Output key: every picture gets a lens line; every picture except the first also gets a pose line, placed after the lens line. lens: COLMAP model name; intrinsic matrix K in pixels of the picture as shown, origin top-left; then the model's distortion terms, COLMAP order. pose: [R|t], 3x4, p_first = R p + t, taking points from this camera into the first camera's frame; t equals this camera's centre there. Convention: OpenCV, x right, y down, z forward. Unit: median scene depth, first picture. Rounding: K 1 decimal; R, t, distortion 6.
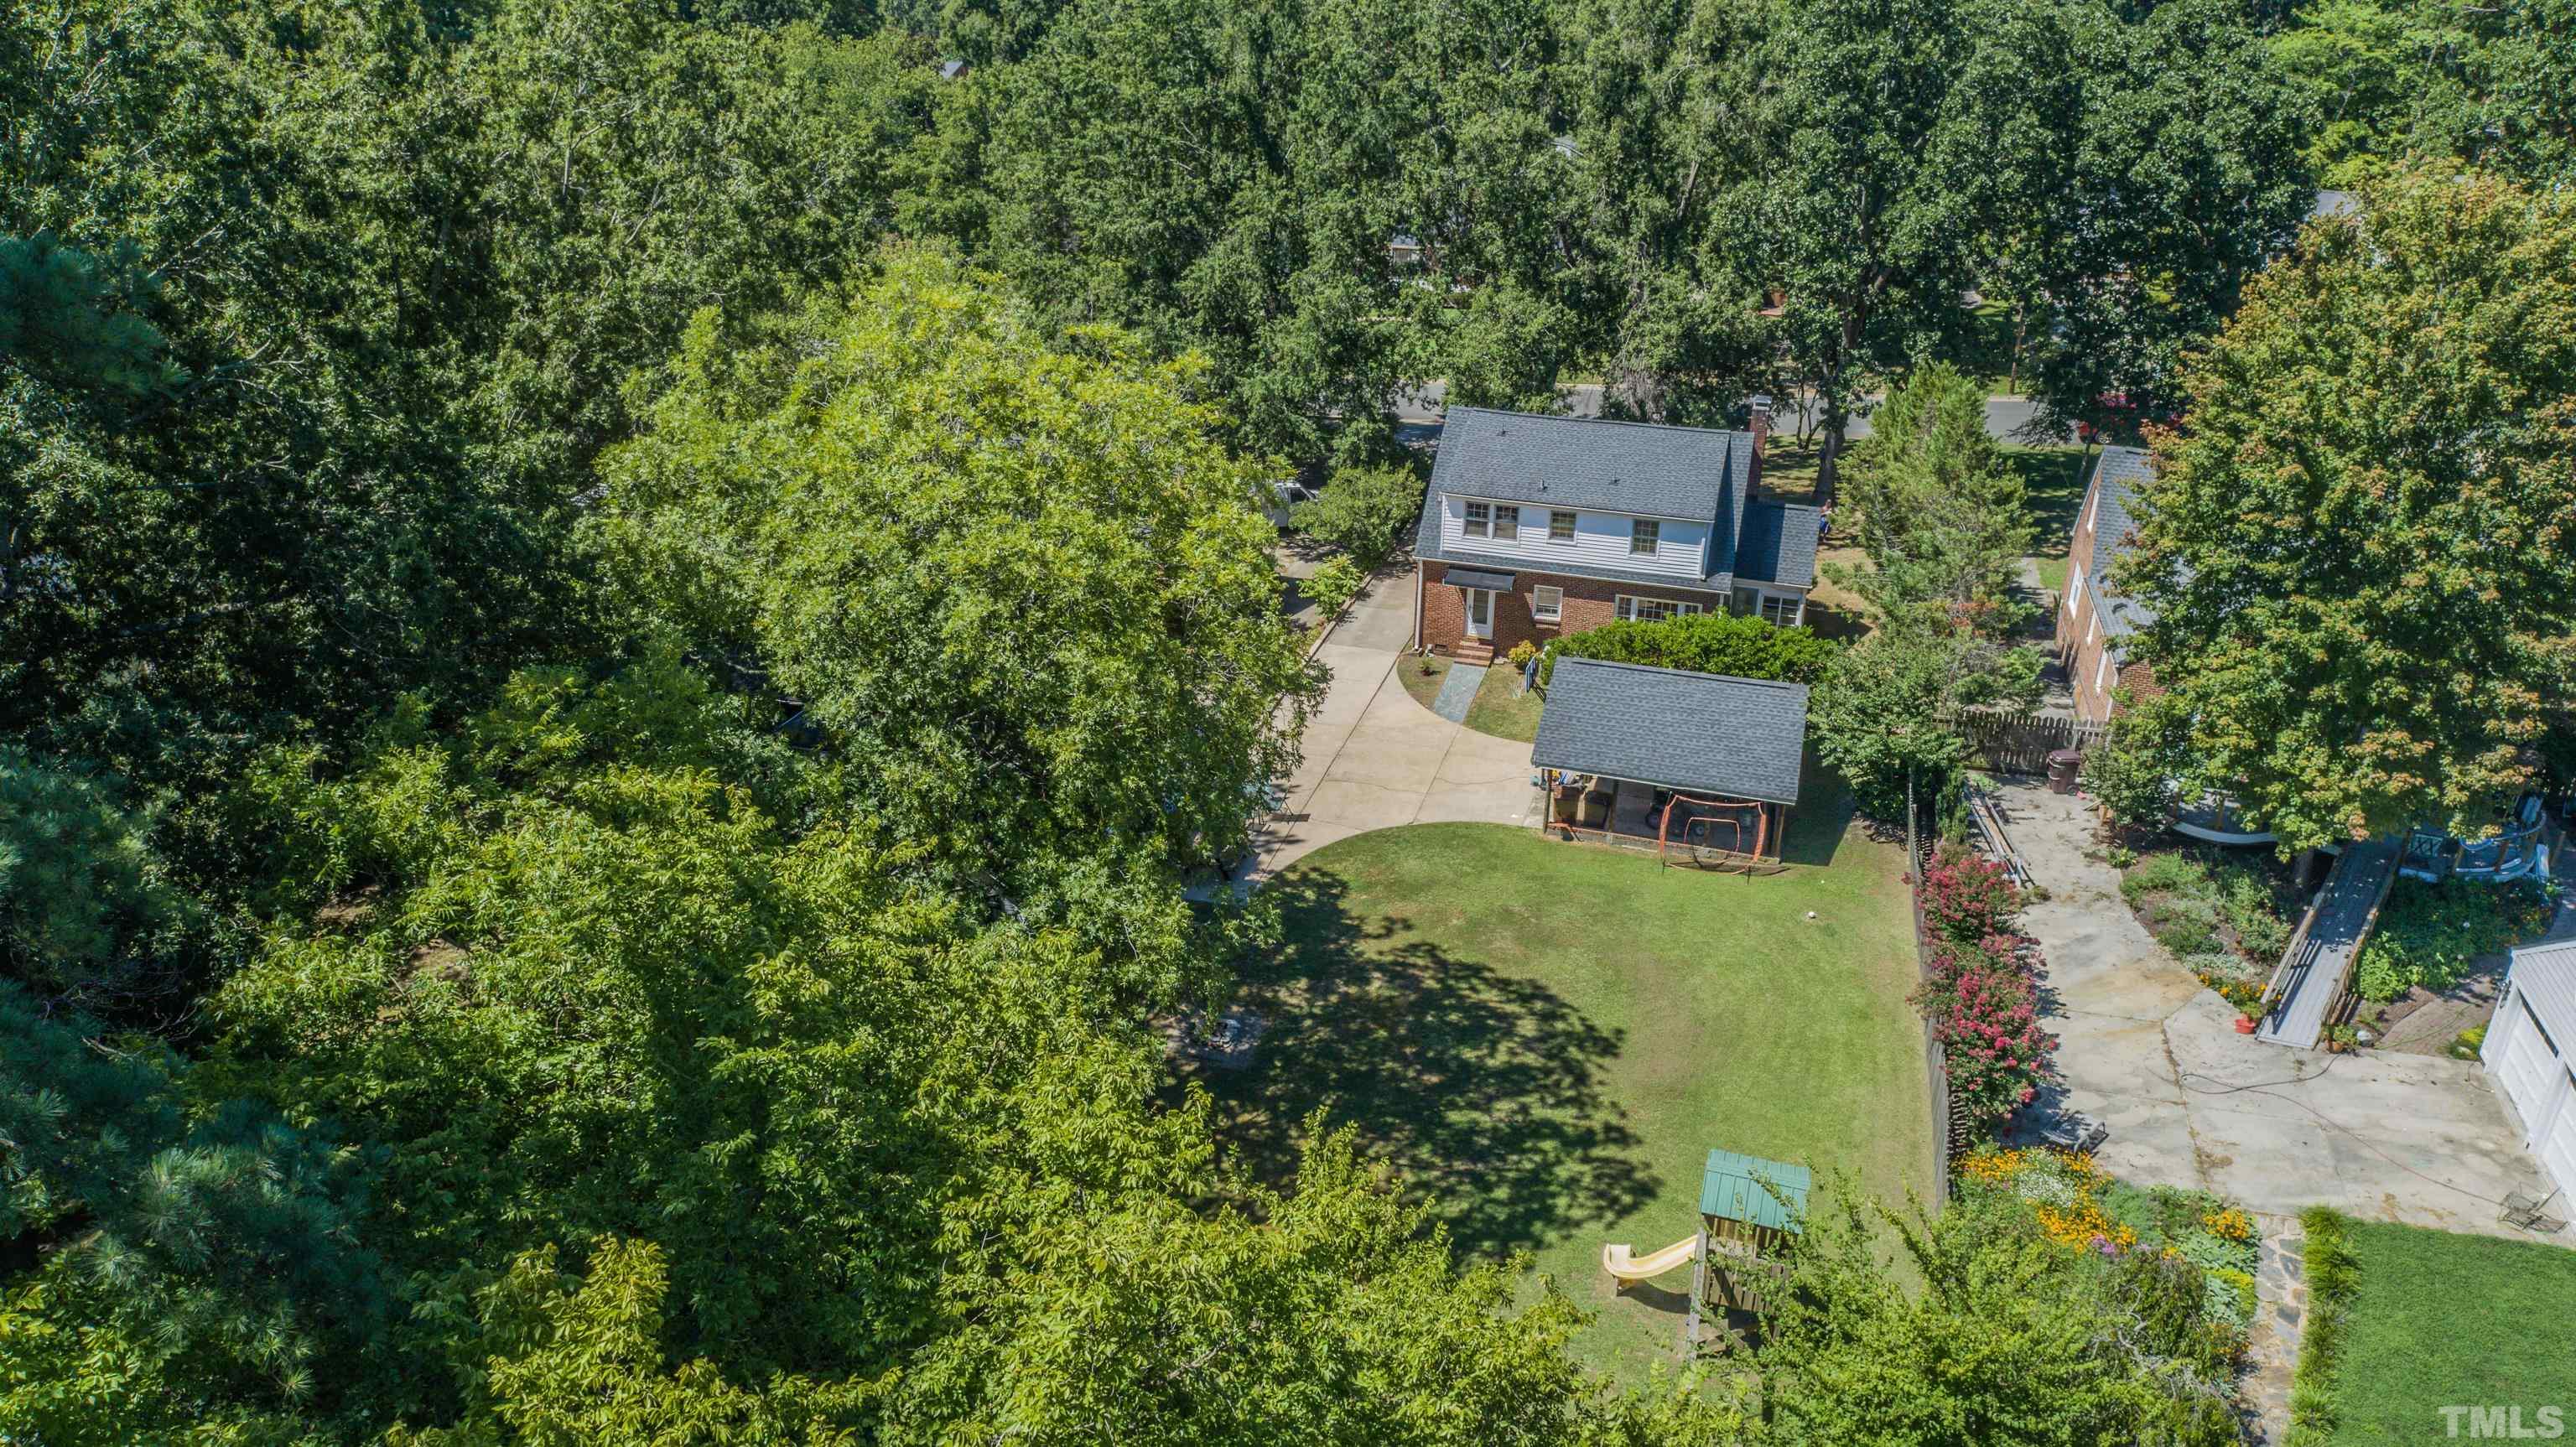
lens RADIAL K [[1736.8, 0, 1288.0], [0, 1736.8, 723.5], [0, 0, 1]] dist [-0.009817, 0.009238]
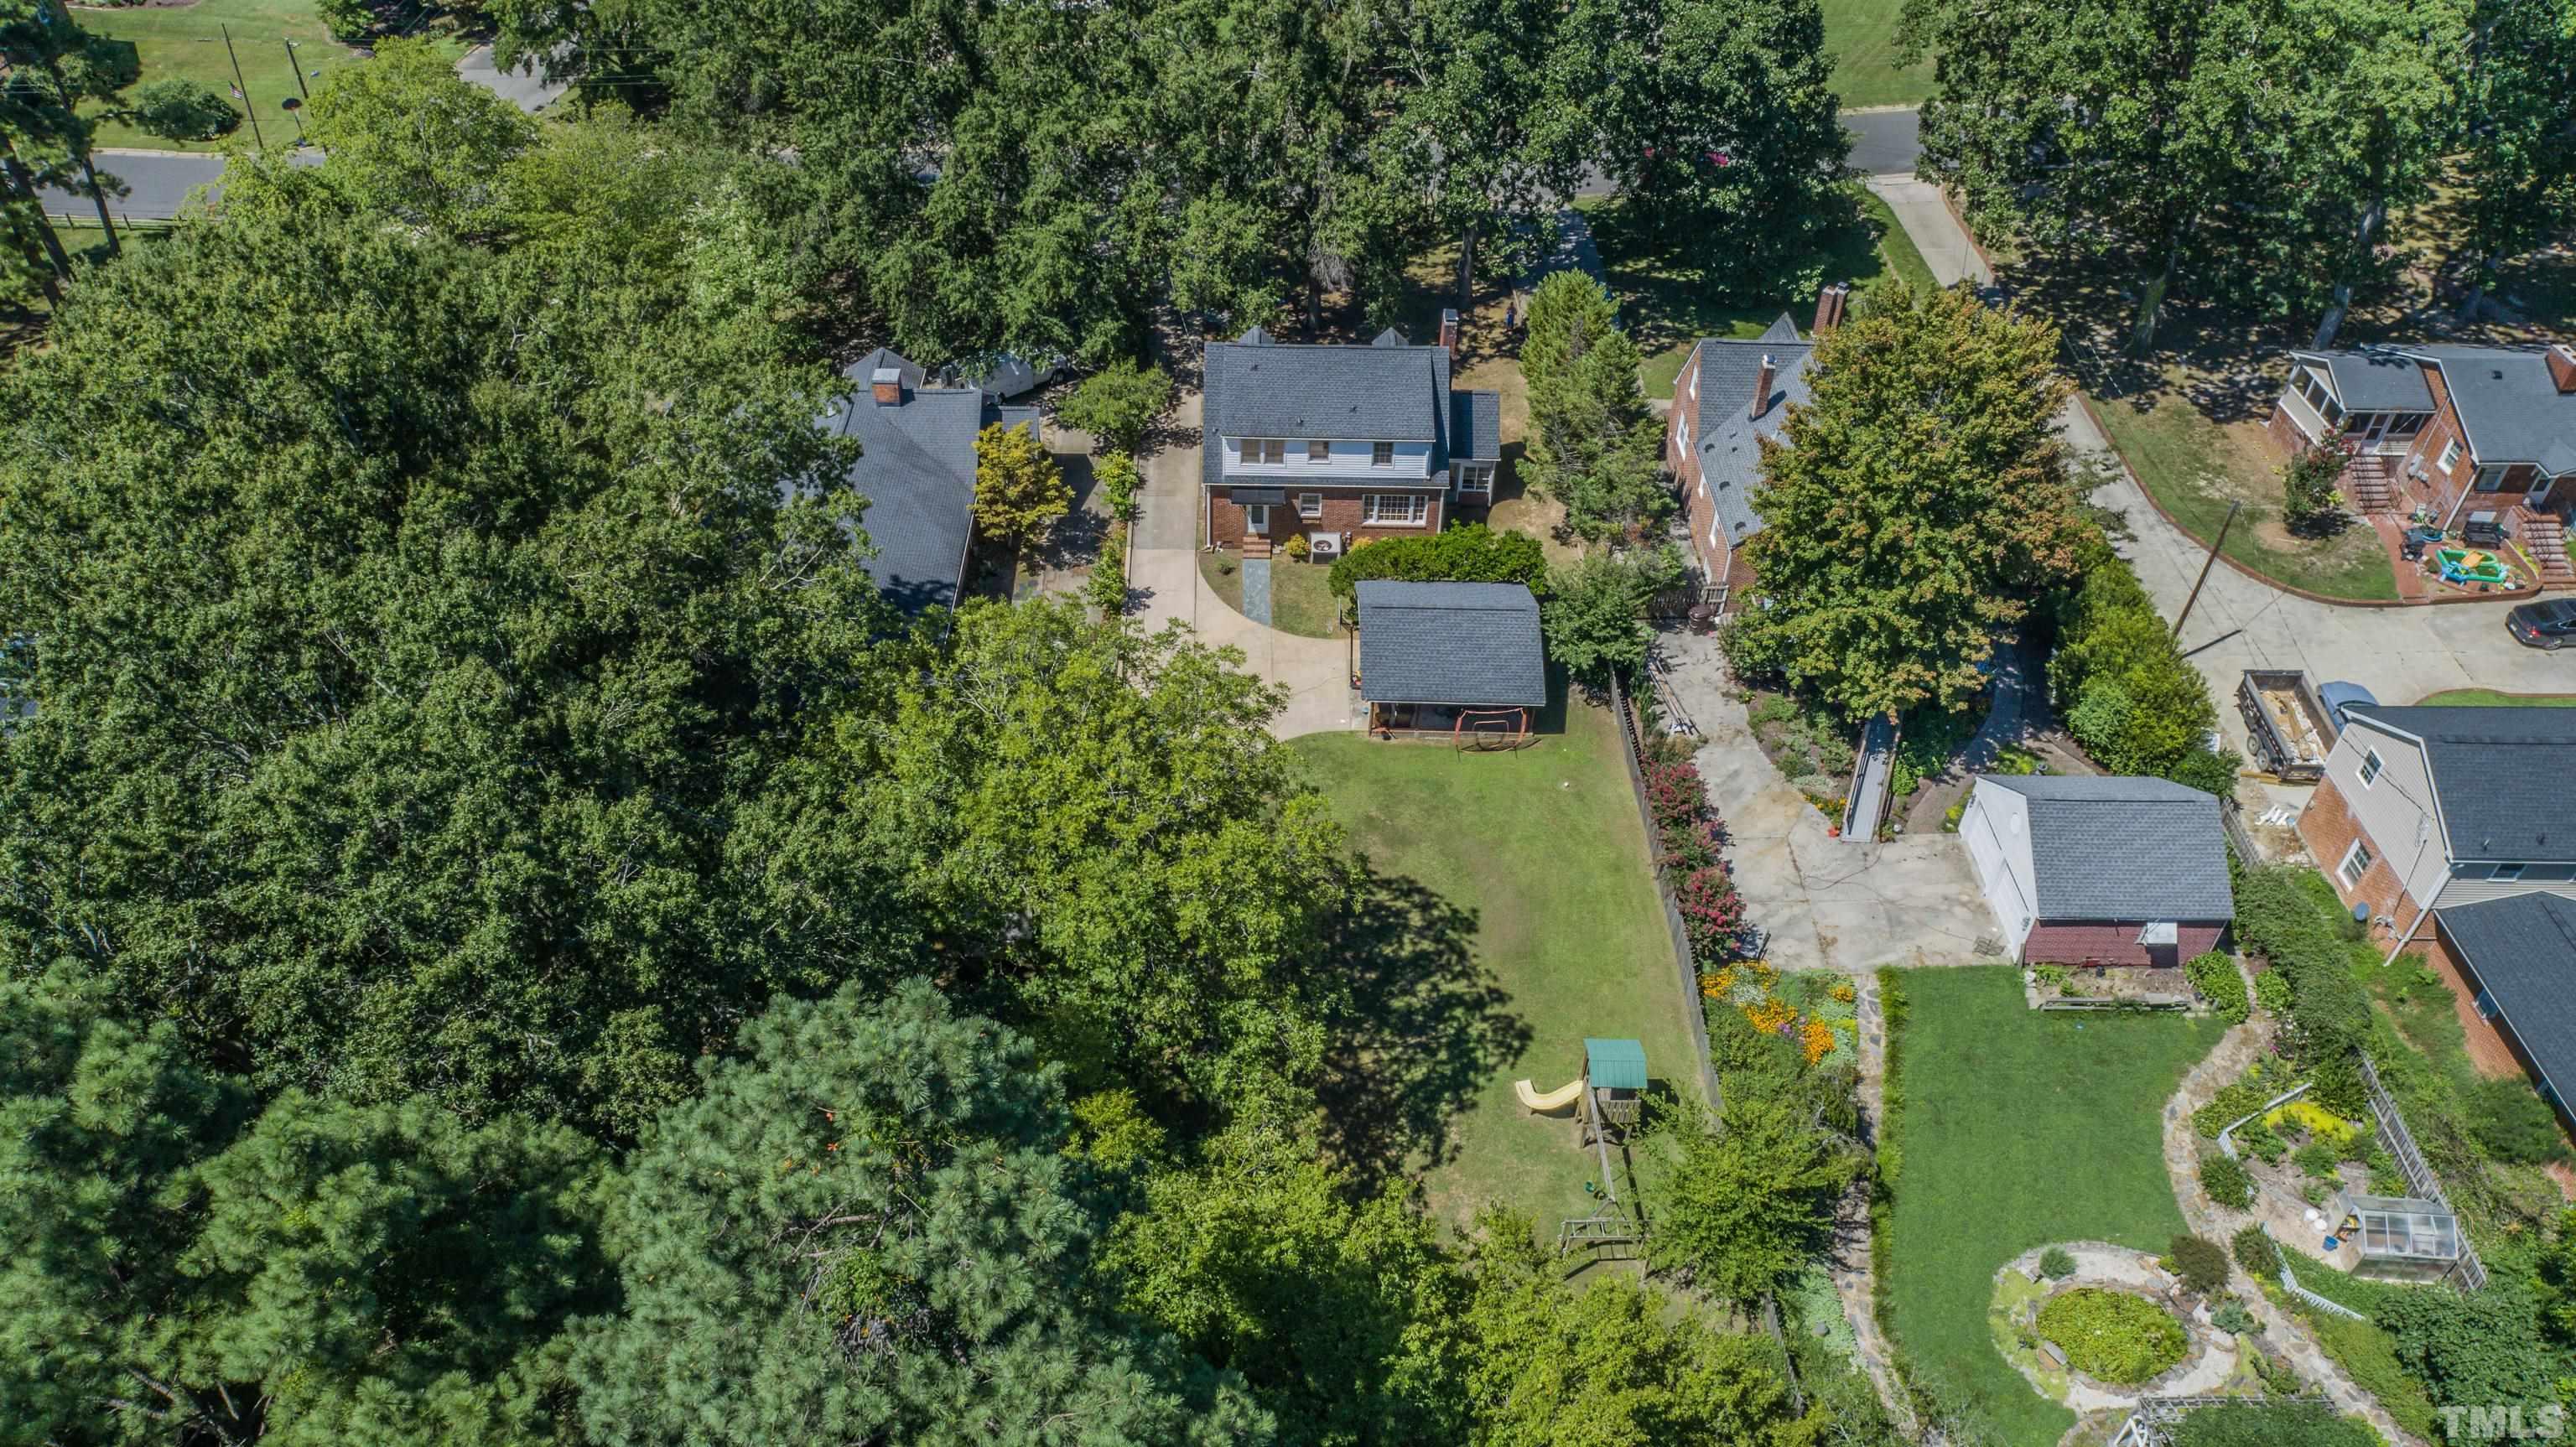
lens RADIAL K [[1736.8, 0, 1288.0], [0, 1736.8, 723.5], [0, 0, 1]] dist [-0.009817, 0.009238]
pose [[0.952262, -0.197700, 0.232620, -0.214508], [0.115990, 0.939146, 0.323345, -0.364715], [-0.282389, -0.280927, 0.917244, -0.237288]]
